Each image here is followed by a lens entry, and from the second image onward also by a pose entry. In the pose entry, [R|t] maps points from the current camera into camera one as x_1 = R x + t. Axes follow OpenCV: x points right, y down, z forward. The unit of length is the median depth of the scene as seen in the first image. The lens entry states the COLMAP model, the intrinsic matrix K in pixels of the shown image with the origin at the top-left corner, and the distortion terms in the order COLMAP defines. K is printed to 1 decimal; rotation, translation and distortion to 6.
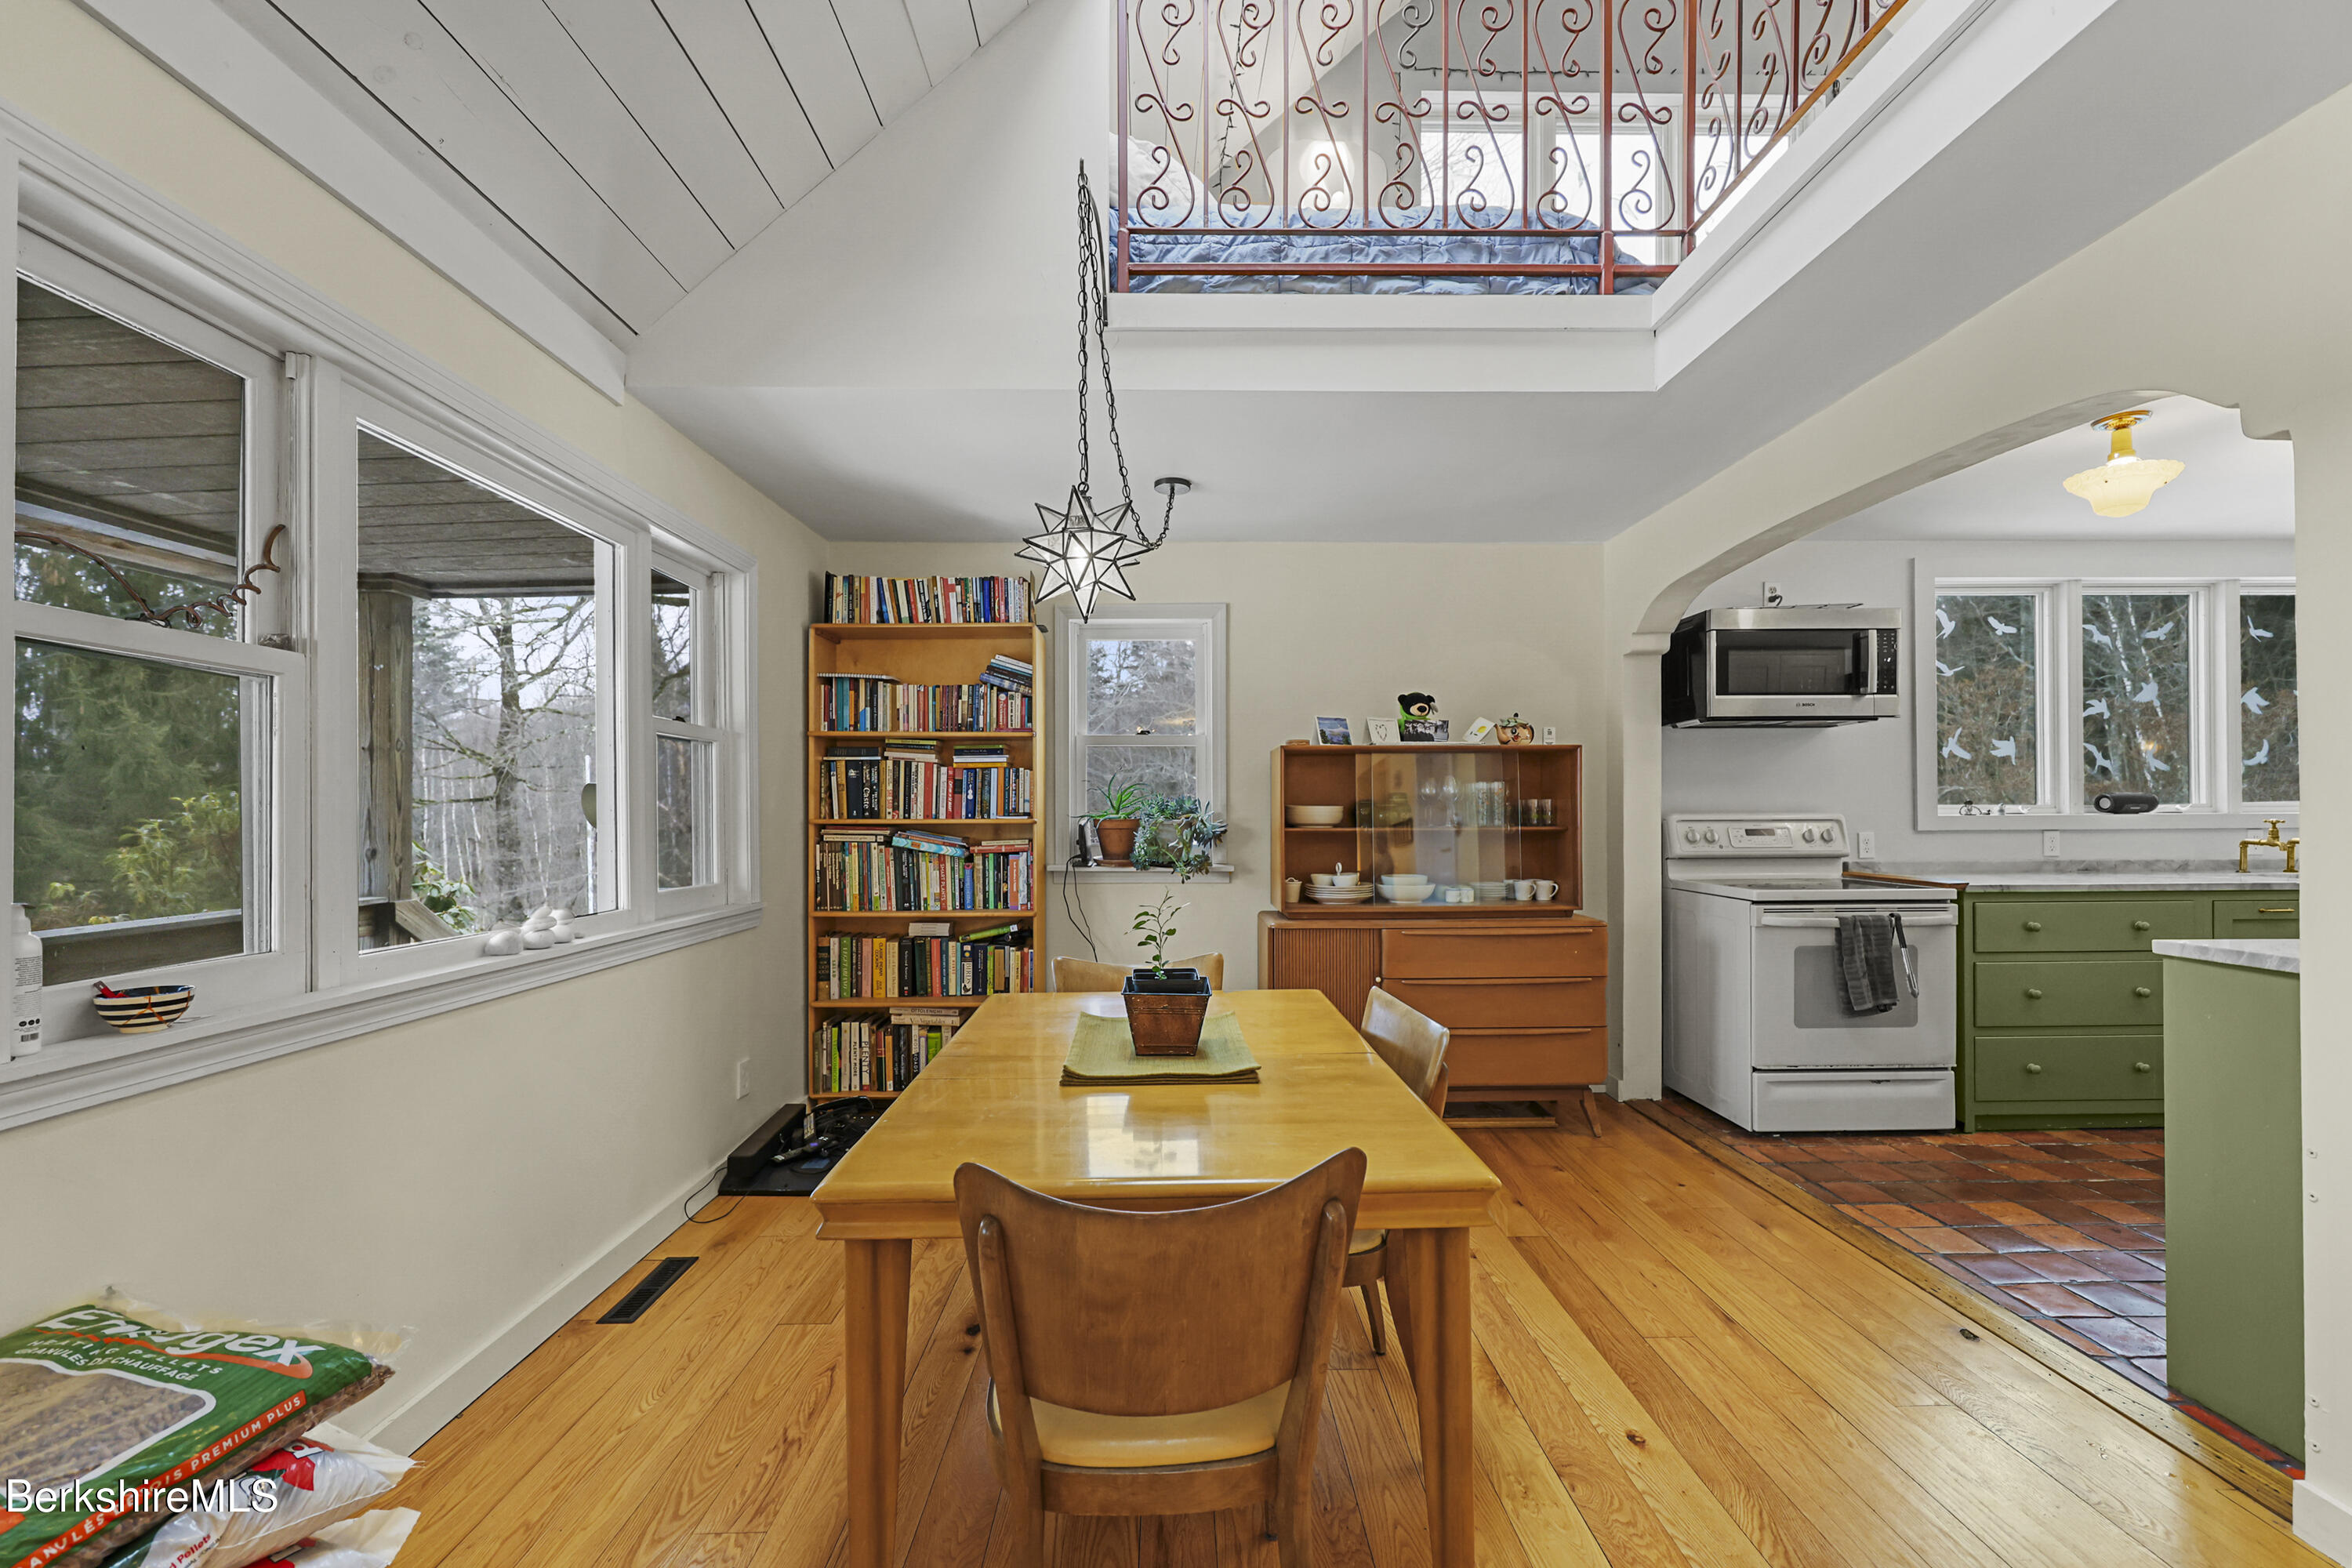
lens RADIAL K [[968.3, 0, 1186.0], [0, 968.3, 807.0], [0, 0, 1]] dist [-0.000258, -0.000297]
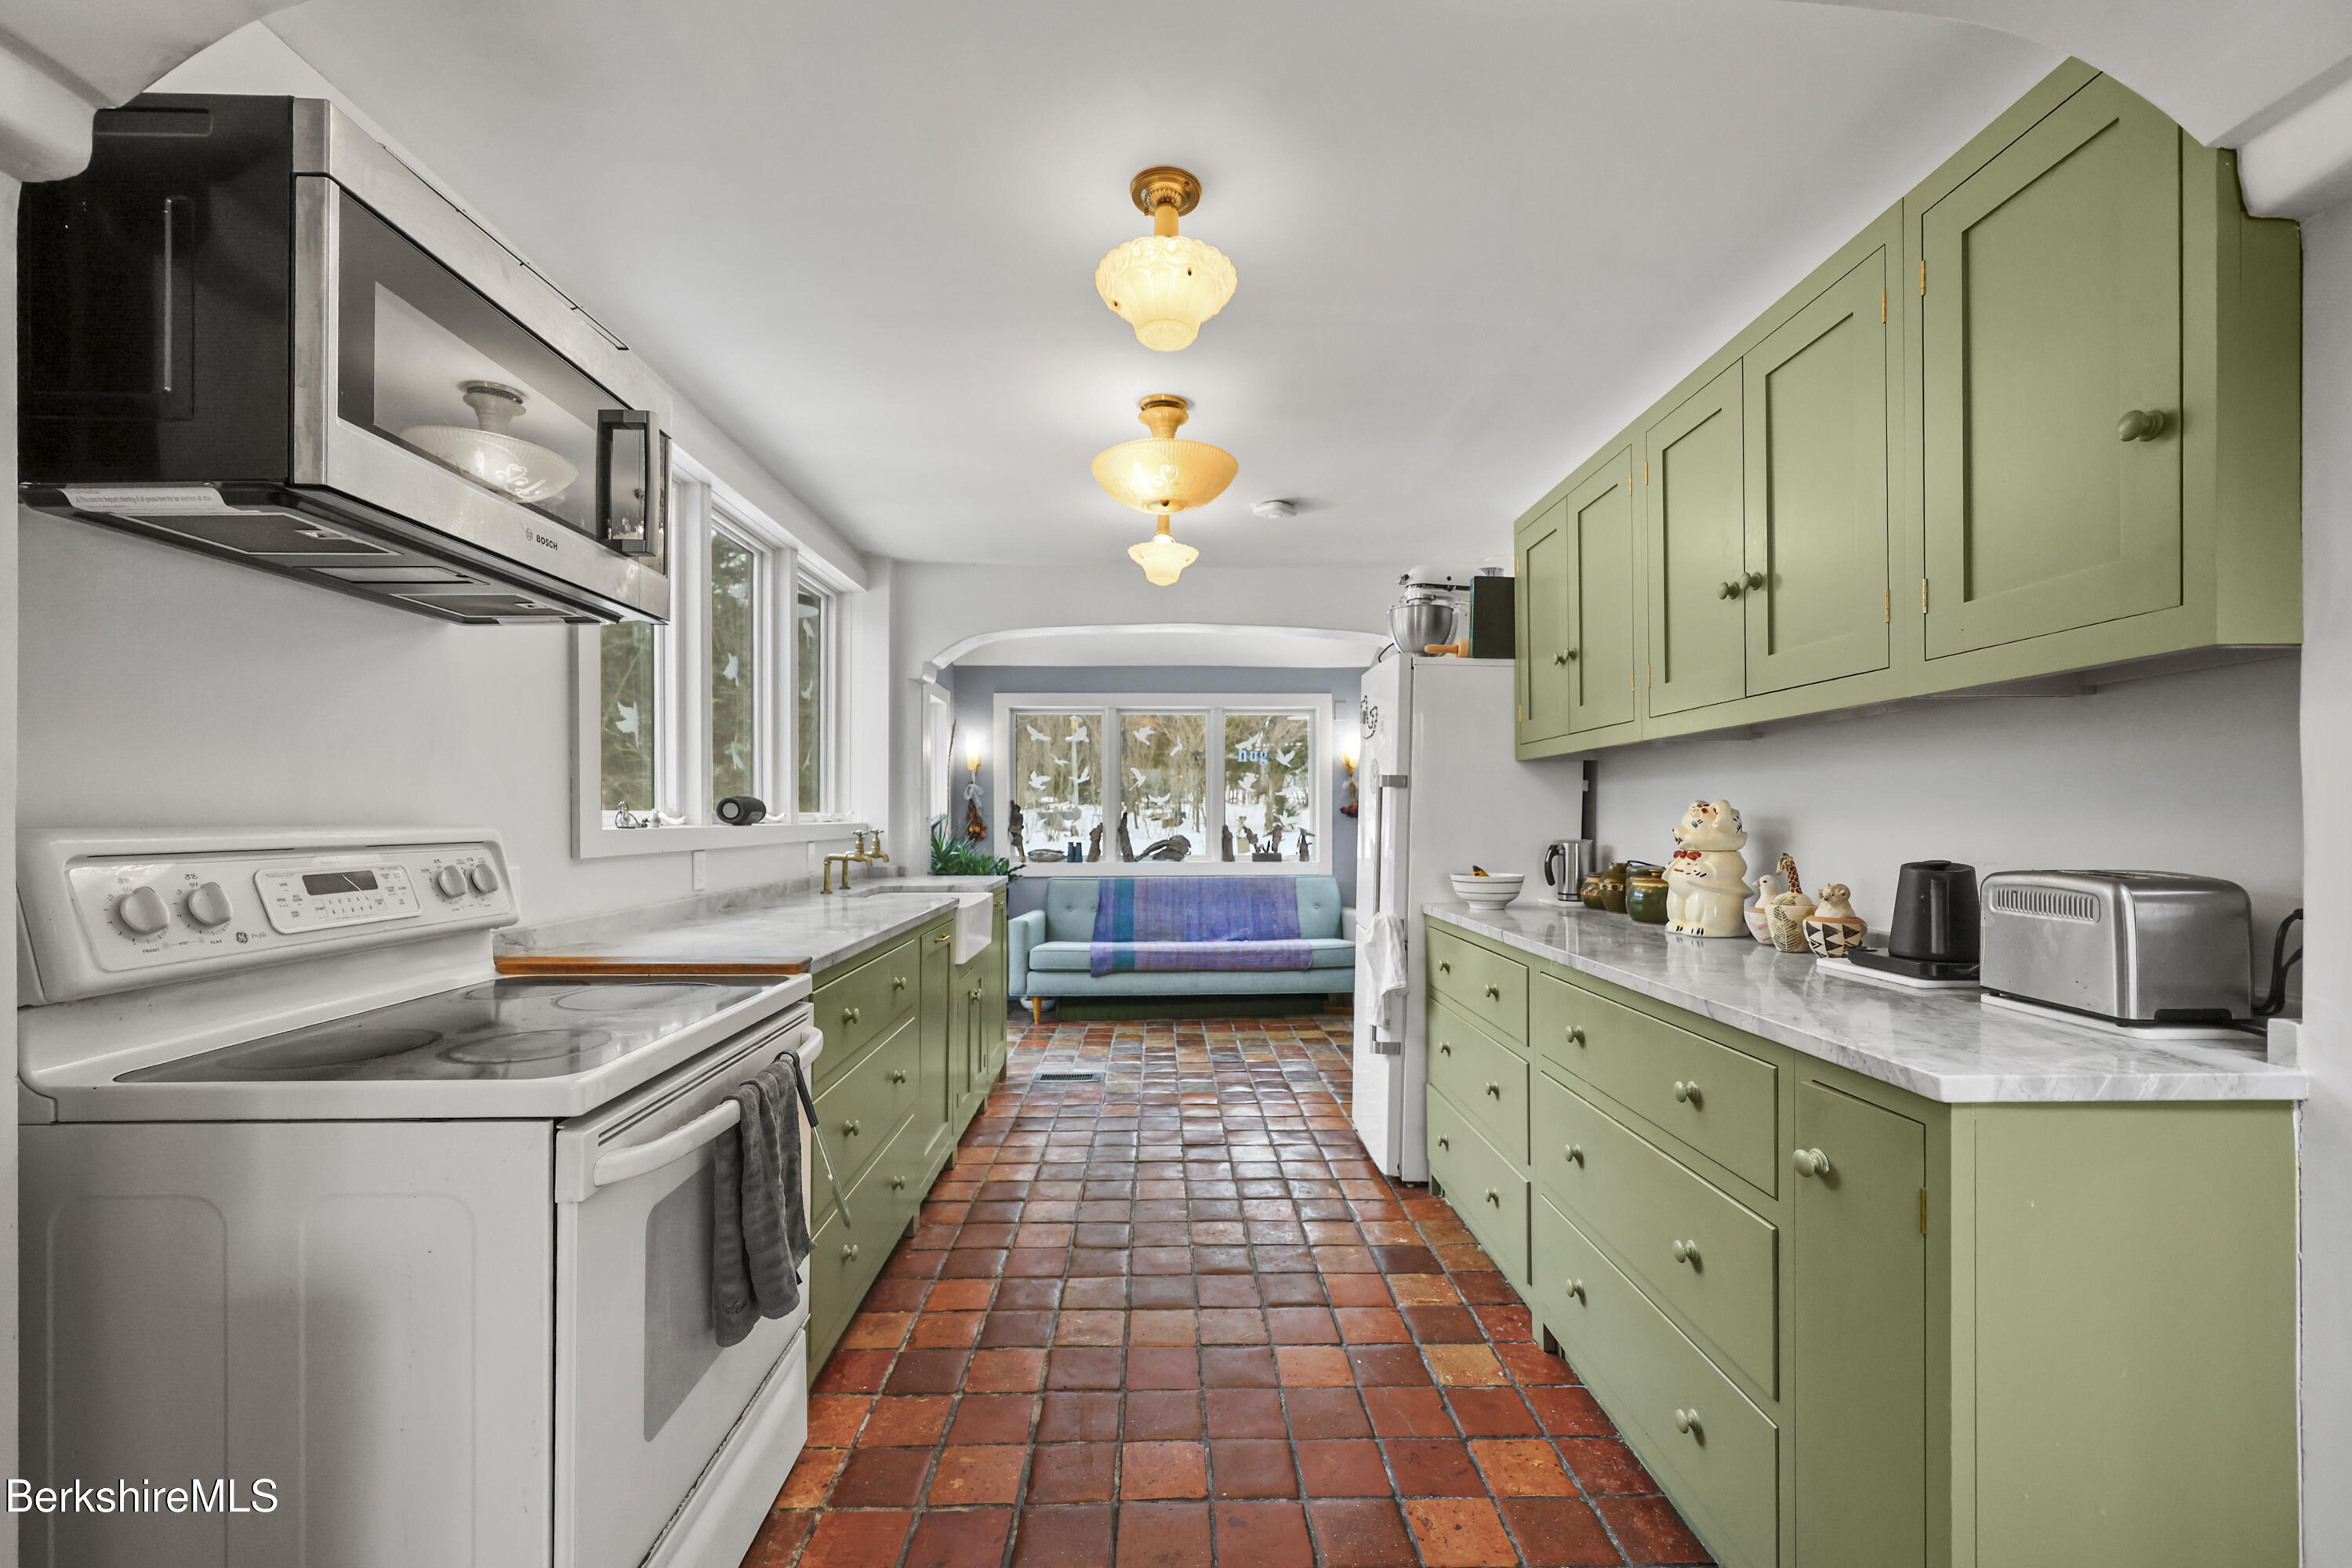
lens RADIAL K [[968.3, 0, 1178.1], [0, 968.3, 823.8], [0, 0, 1]] dist [-0.000258, -0.000297]
pose [[-0.002681, -0.001509, 0.999995, 0.244371], [-0.005657, 0.999983, 0.001494, 0.003093], [-0.999980, -0.005653, -0.002690, 0.702676]]
